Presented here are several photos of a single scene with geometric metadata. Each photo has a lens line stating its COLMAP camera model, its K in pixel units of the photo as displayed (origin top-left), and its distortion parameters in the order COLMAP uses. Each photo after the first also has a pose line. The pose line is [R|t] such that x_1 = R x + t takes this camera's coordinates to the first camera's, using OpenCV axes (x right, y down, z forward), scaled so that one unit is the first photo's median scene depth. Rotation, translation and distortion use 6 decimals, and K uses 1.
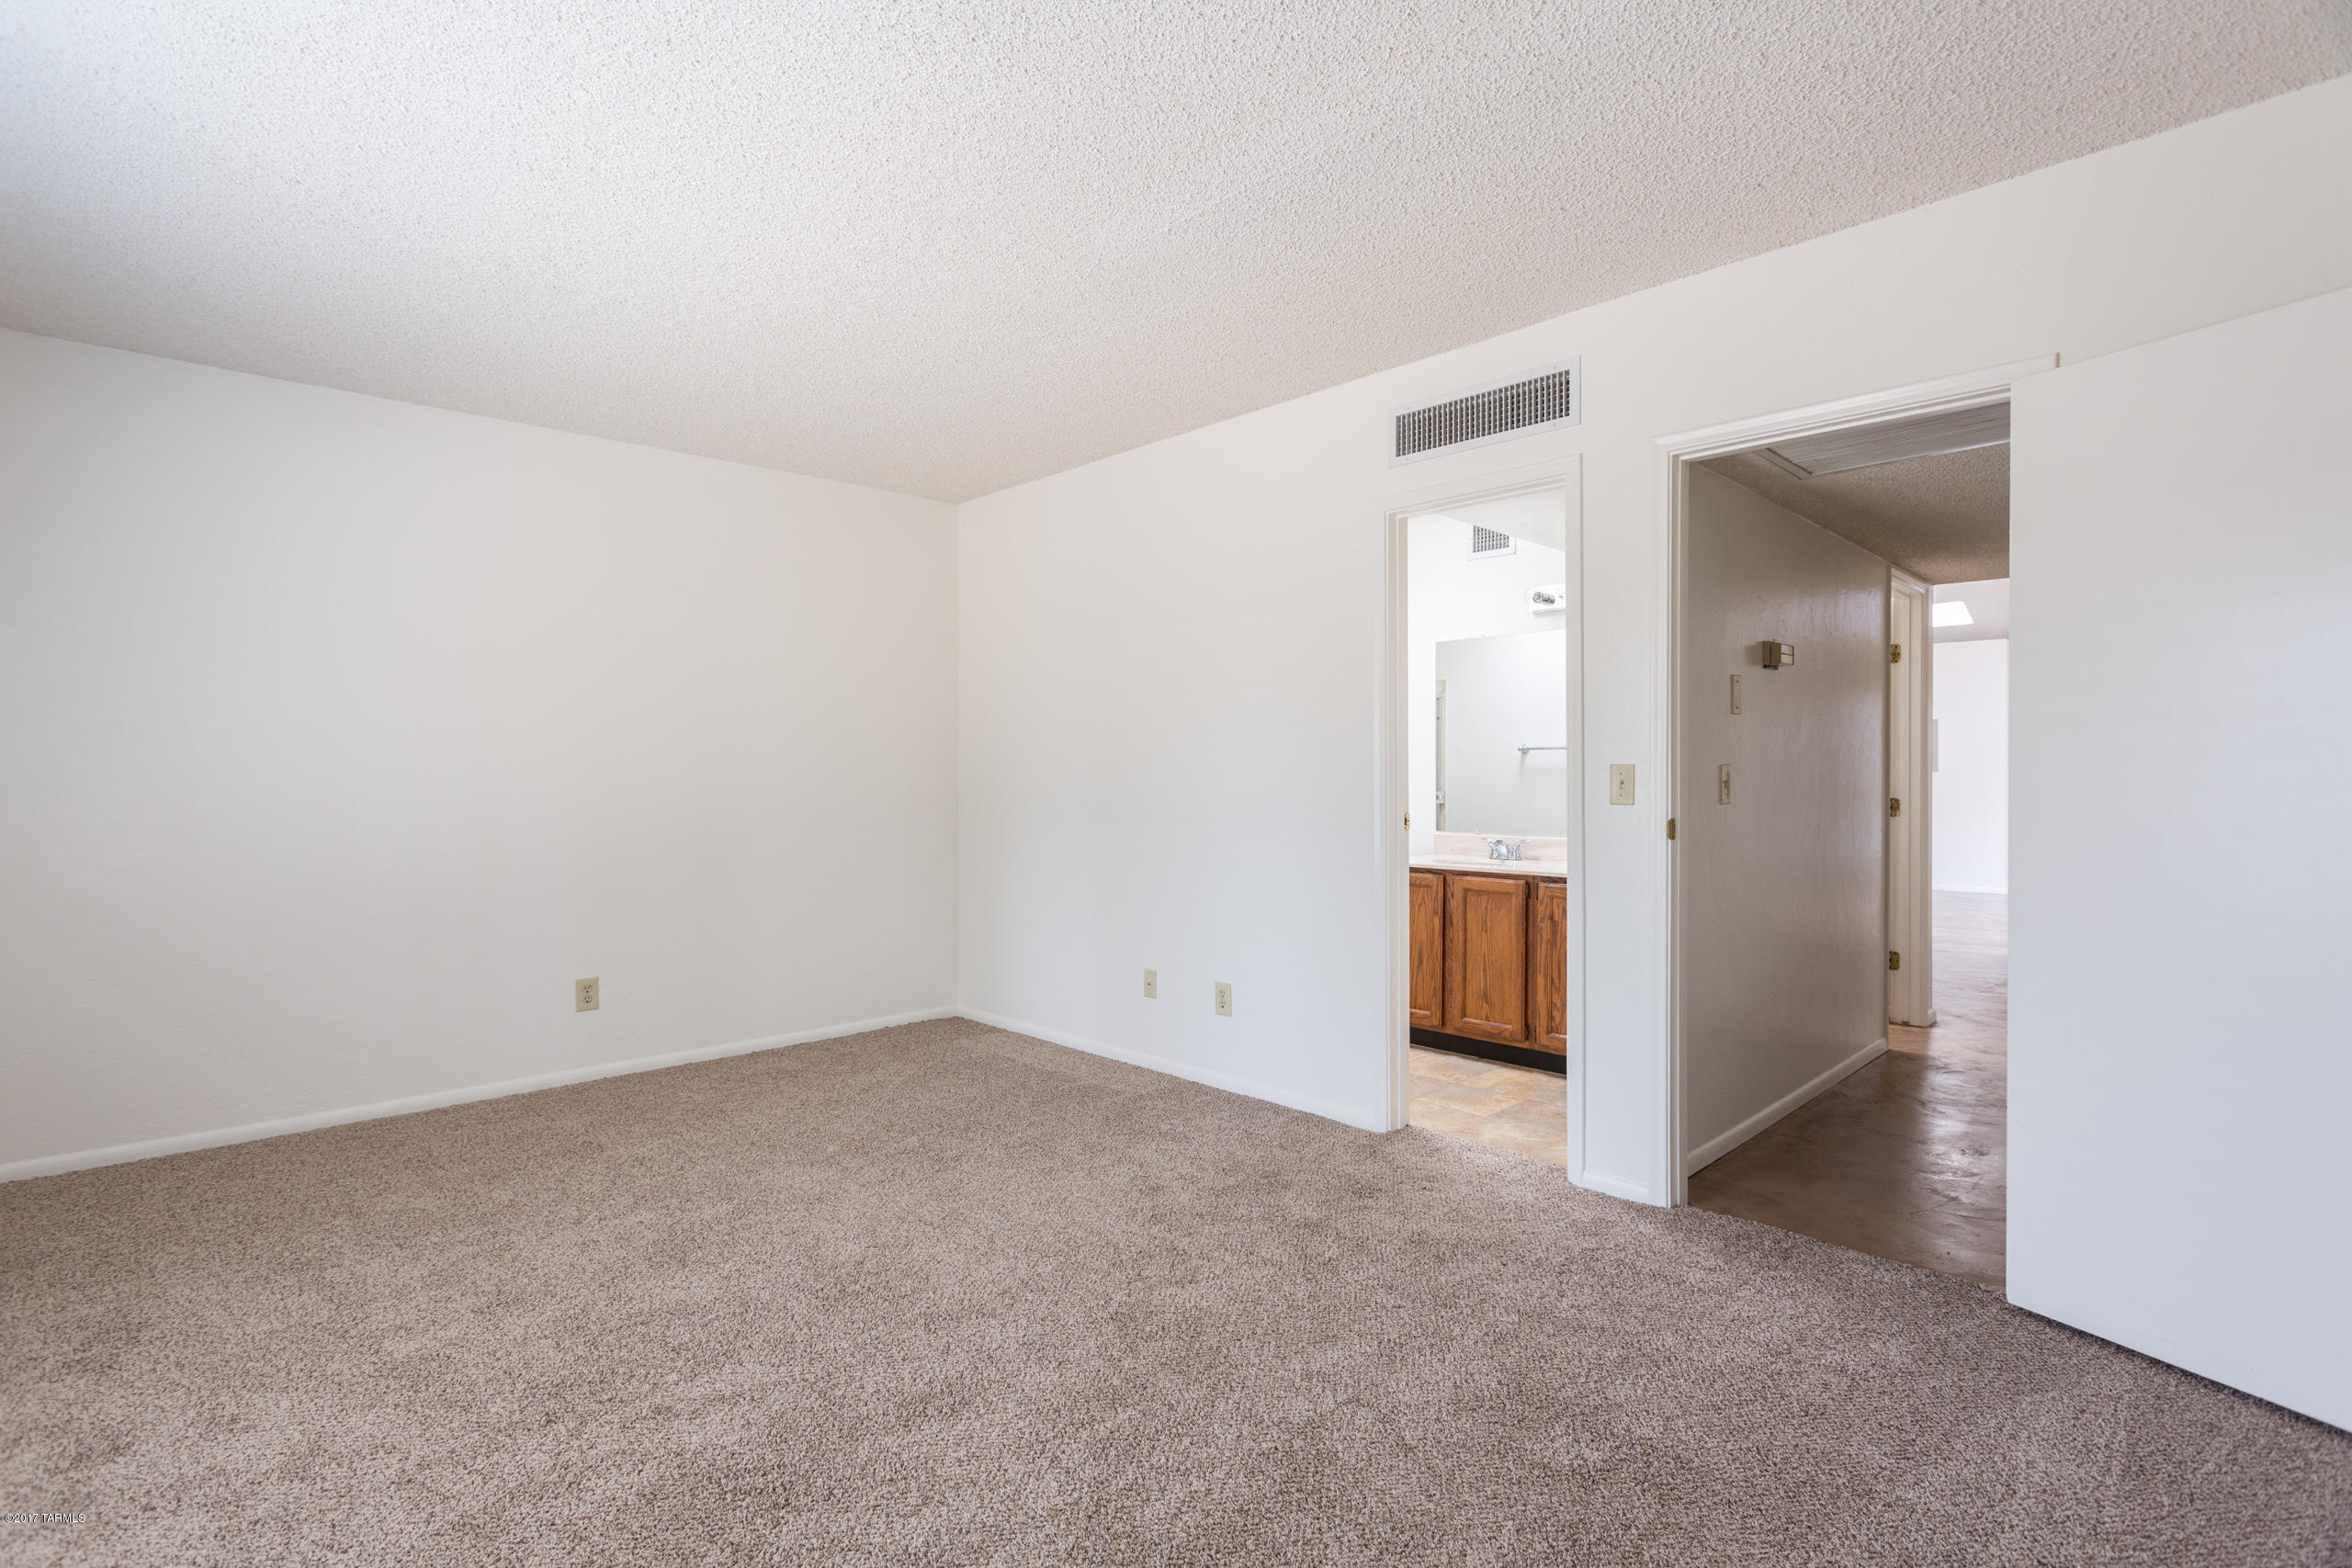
lens RADIAL K [[1127.0, 0, 1175.9], [0, 1127.0, 778.4], [0, 0, 1]] dist [0.002321, 0.000125]
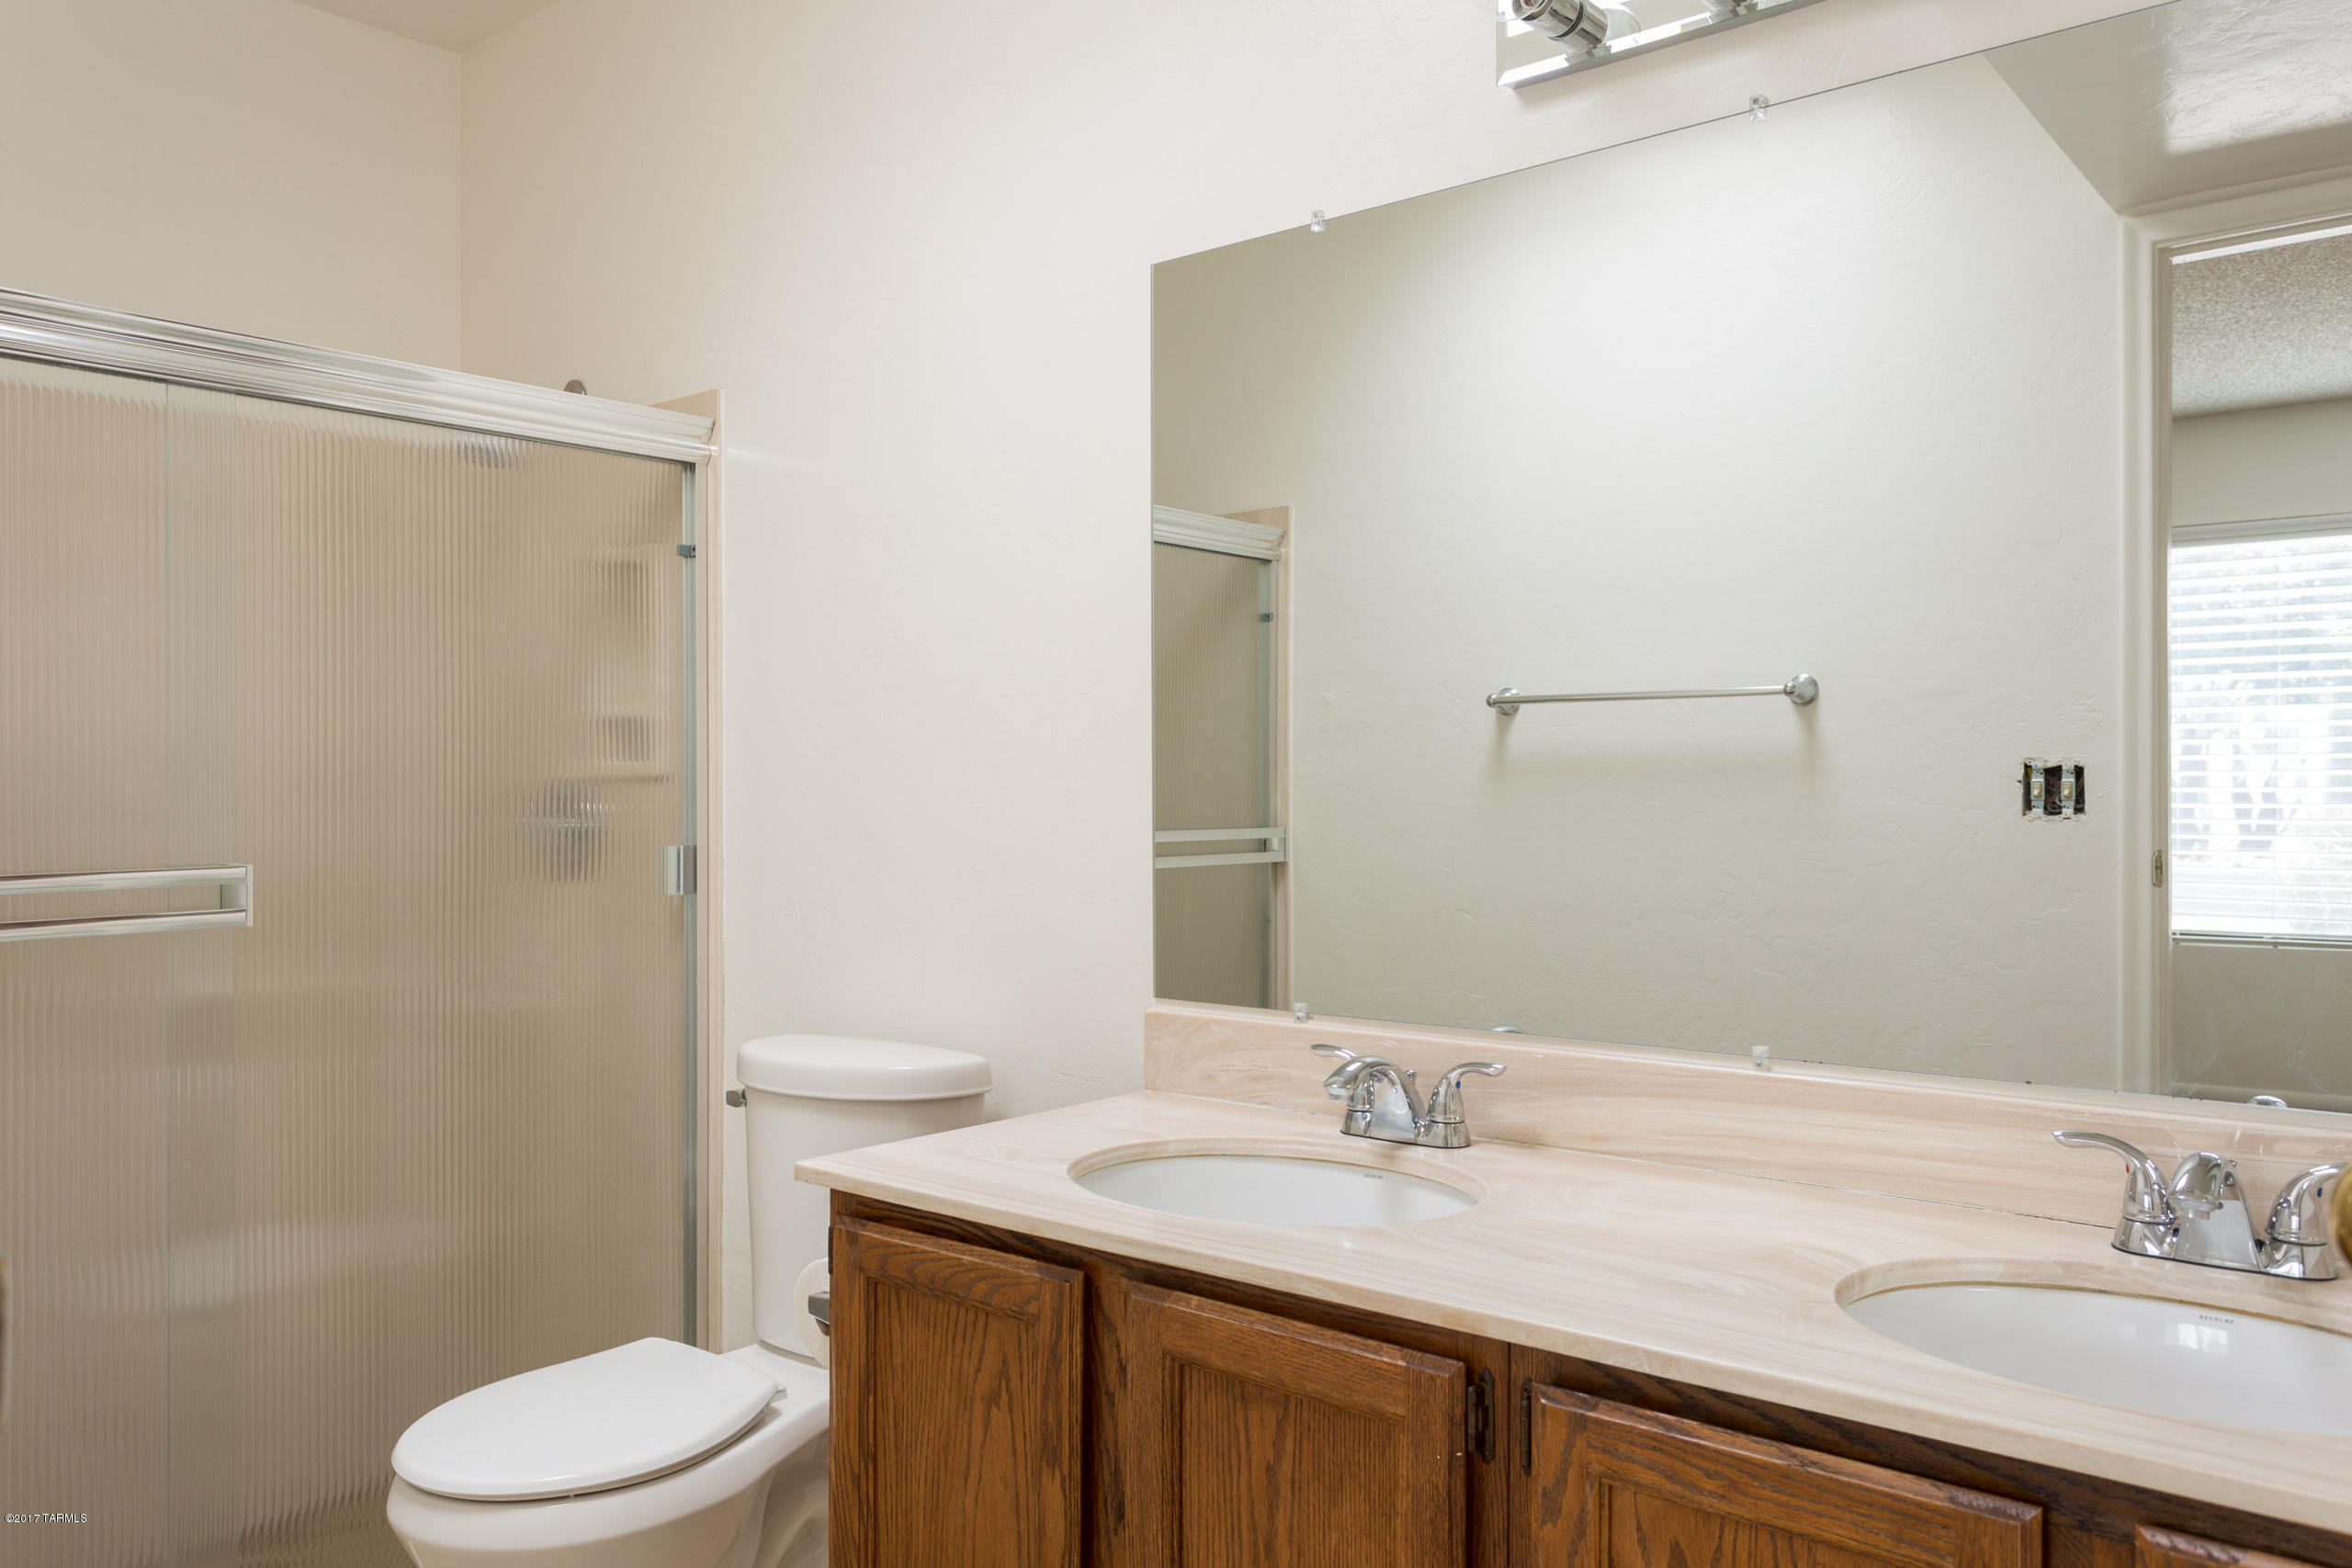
lens RADIAL K [[1754.7, 0, 1176.2], [0, 1754.7, 783.6], [0, 0, 1]] dist [-0.001495, -0.000193]
pose [[0.995114, -0.000823, 0.098725, 0.225565], [0.000918, 0.999999, -0.000910, -0.002008], [-0.098725, 0.000996, 0.995114, 0.691878]]
